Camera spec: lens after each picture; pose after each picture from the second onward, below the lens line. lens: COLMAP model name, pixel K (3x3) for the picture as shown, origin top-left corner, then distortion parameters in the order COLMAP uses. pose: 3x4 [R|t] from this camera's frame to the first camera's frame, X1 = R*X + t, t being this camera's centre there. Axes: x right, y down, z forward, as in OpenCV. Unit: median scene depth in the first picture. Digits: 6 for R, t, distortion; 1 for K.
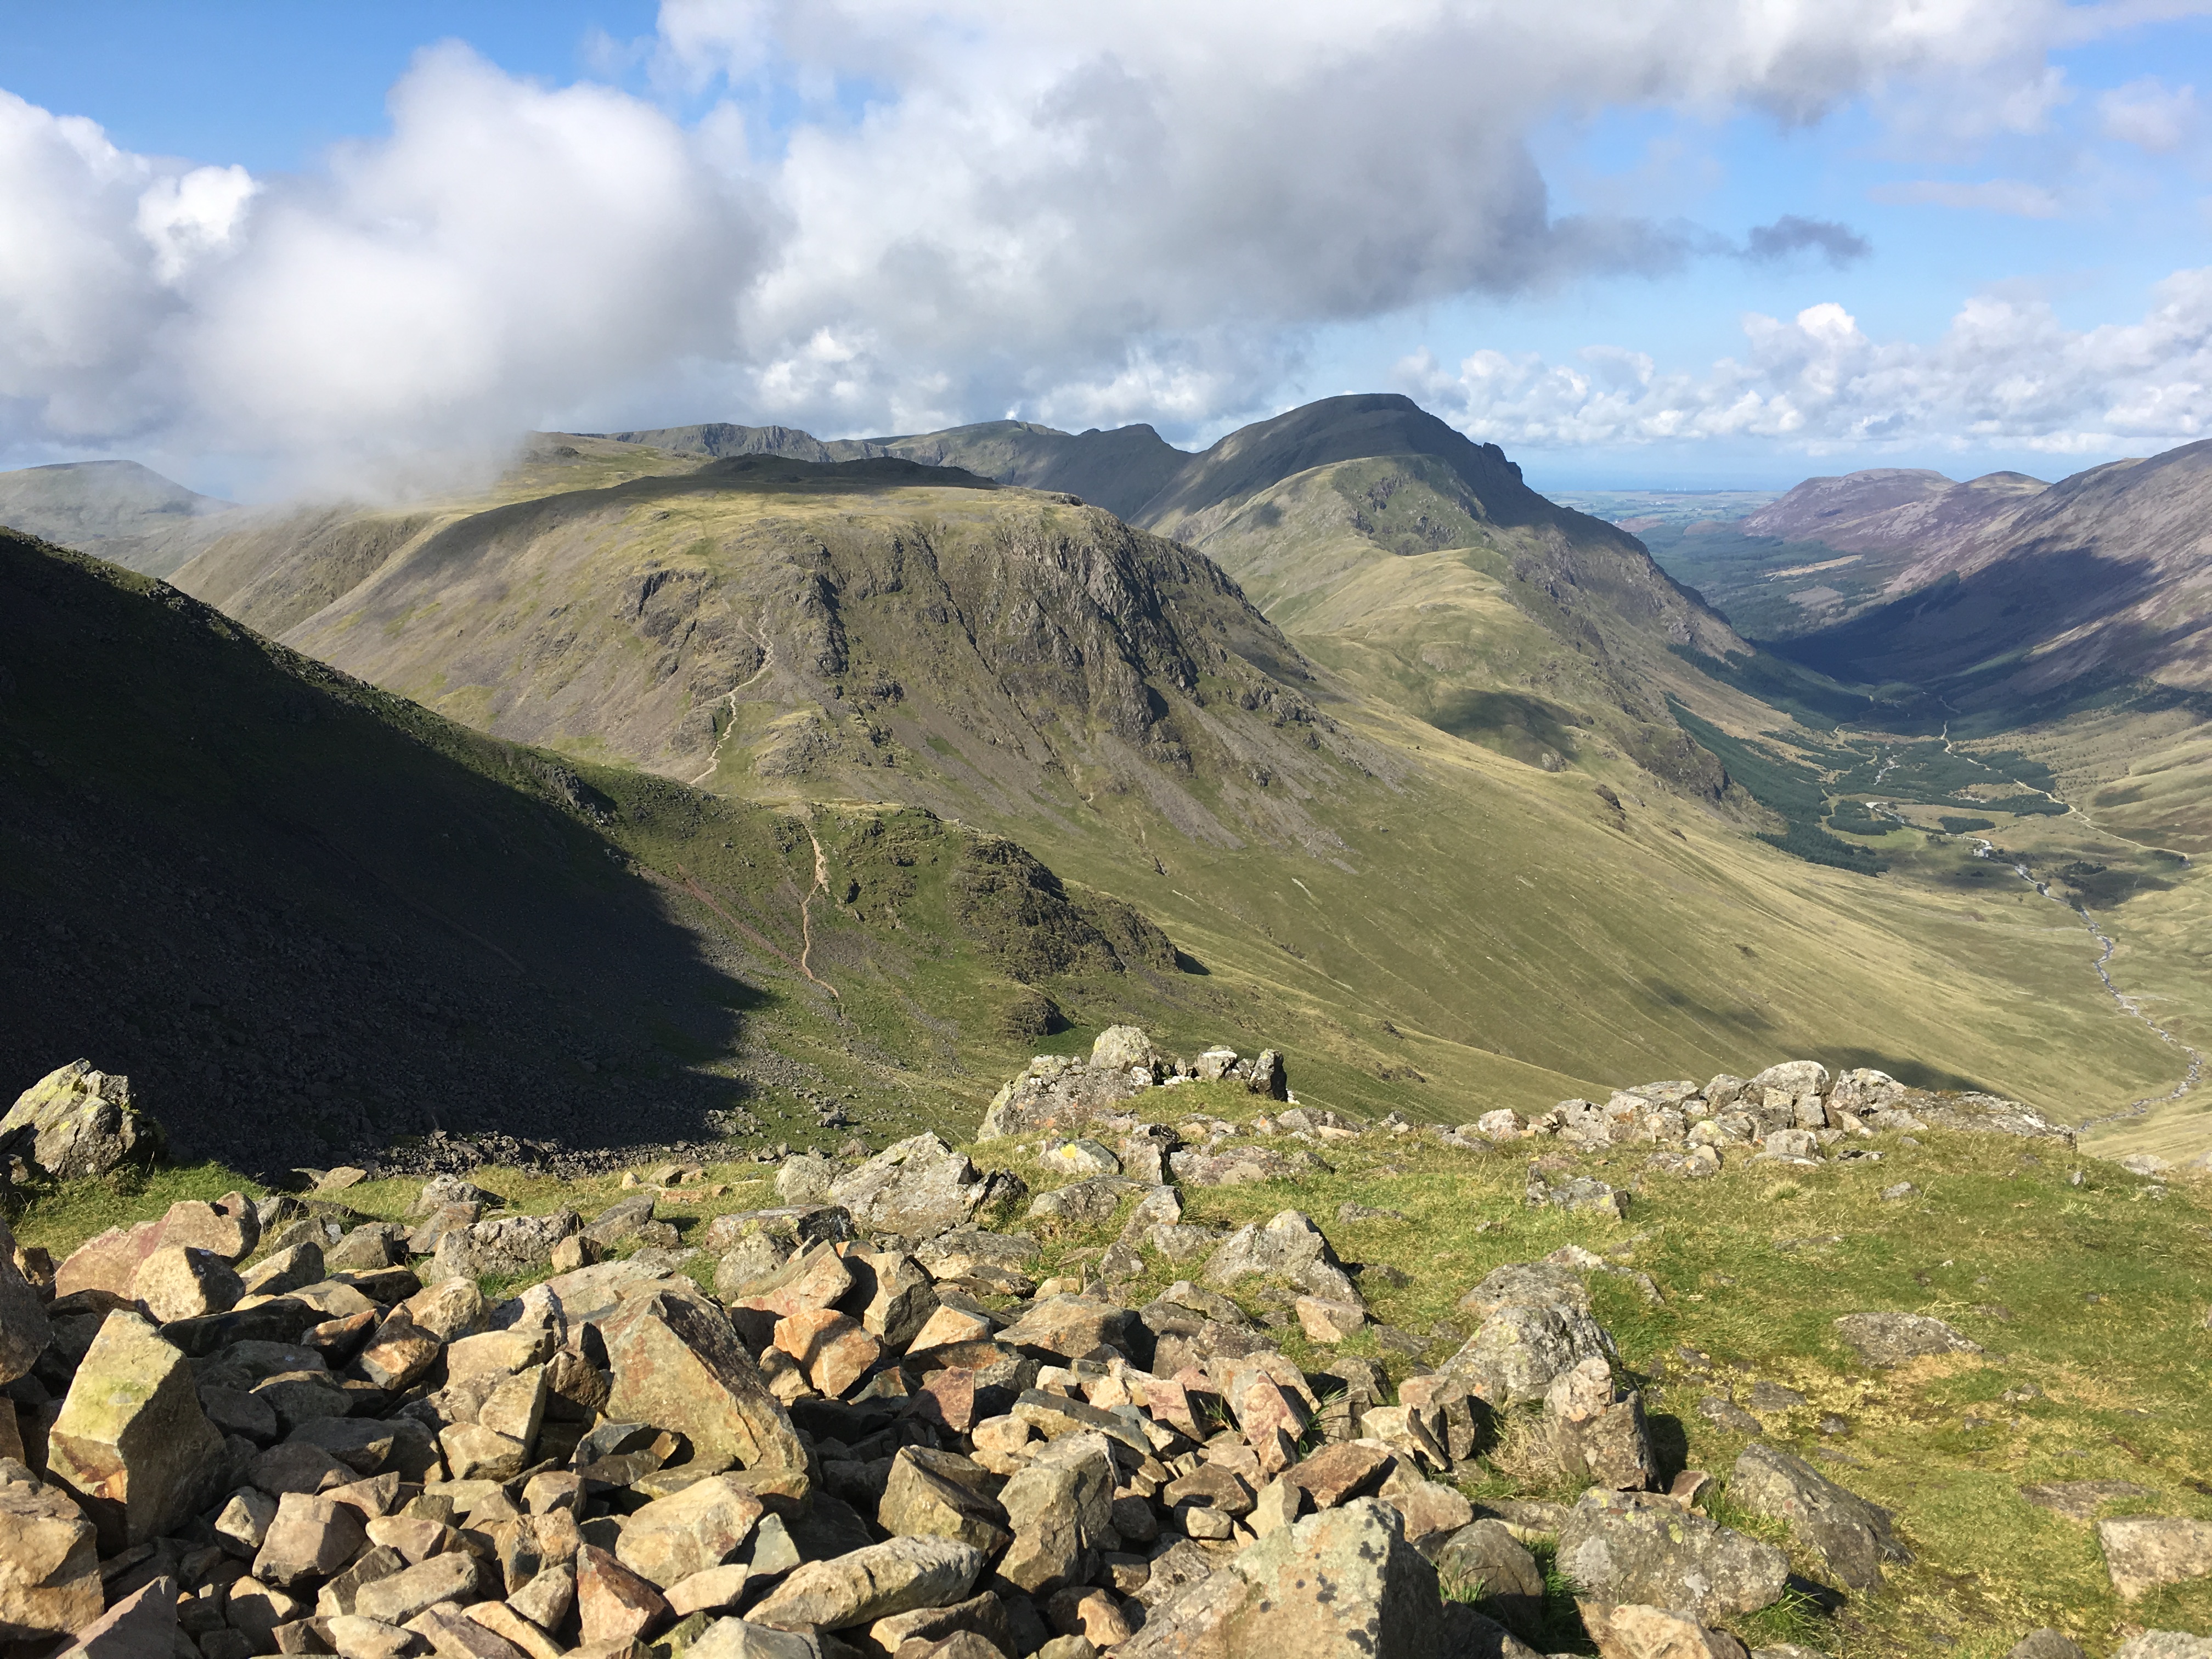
lens RADIAL K [[1846.0, 0, 1100.5], [0, 1846.0, 827.7], [0, 0, 1]] dist [0.081862, -0.107178]
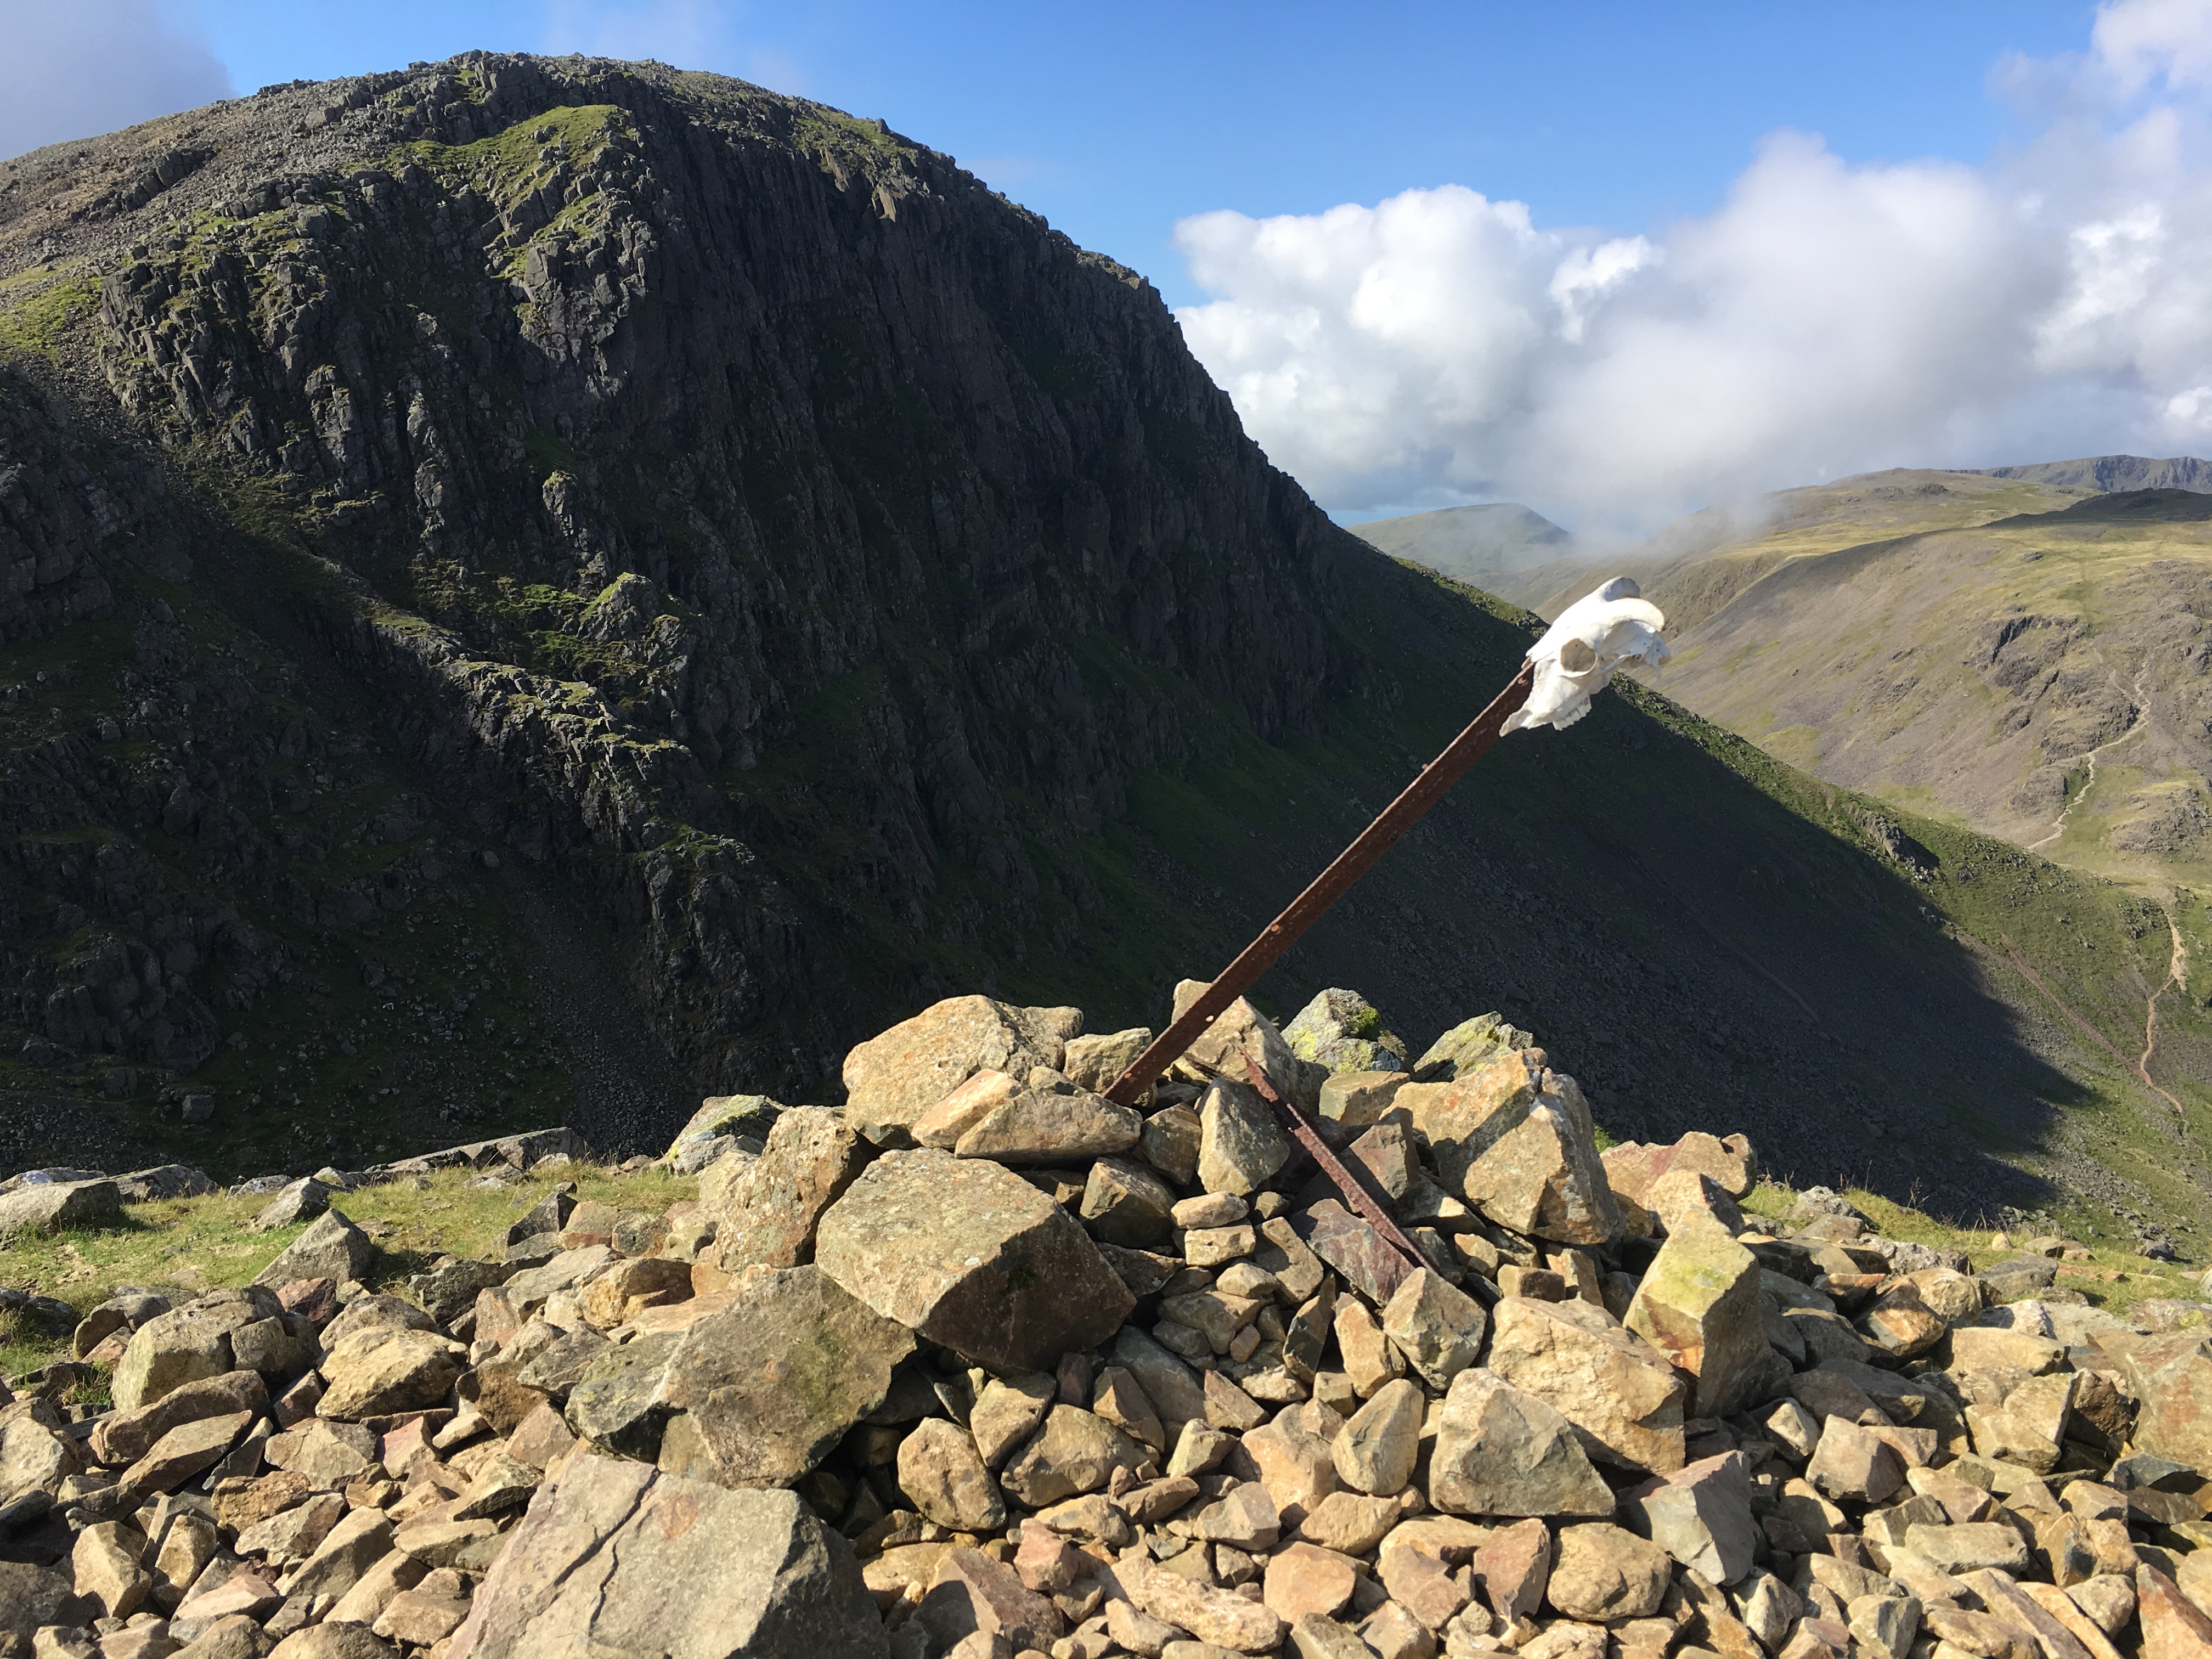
lens RADIAL K [[1846.0, 0, 1100.5], [0, 1846.0, 827.7], [0, 0, 1]] dist [0.081862, -0.107178]
pose [[0.782873, 0.106446, -0.613008, -0.117107], [-0.121475, 0.992445, 0.017197, 0.047653], [0.610207, 0.061002, 0.789890, -0.078315]]
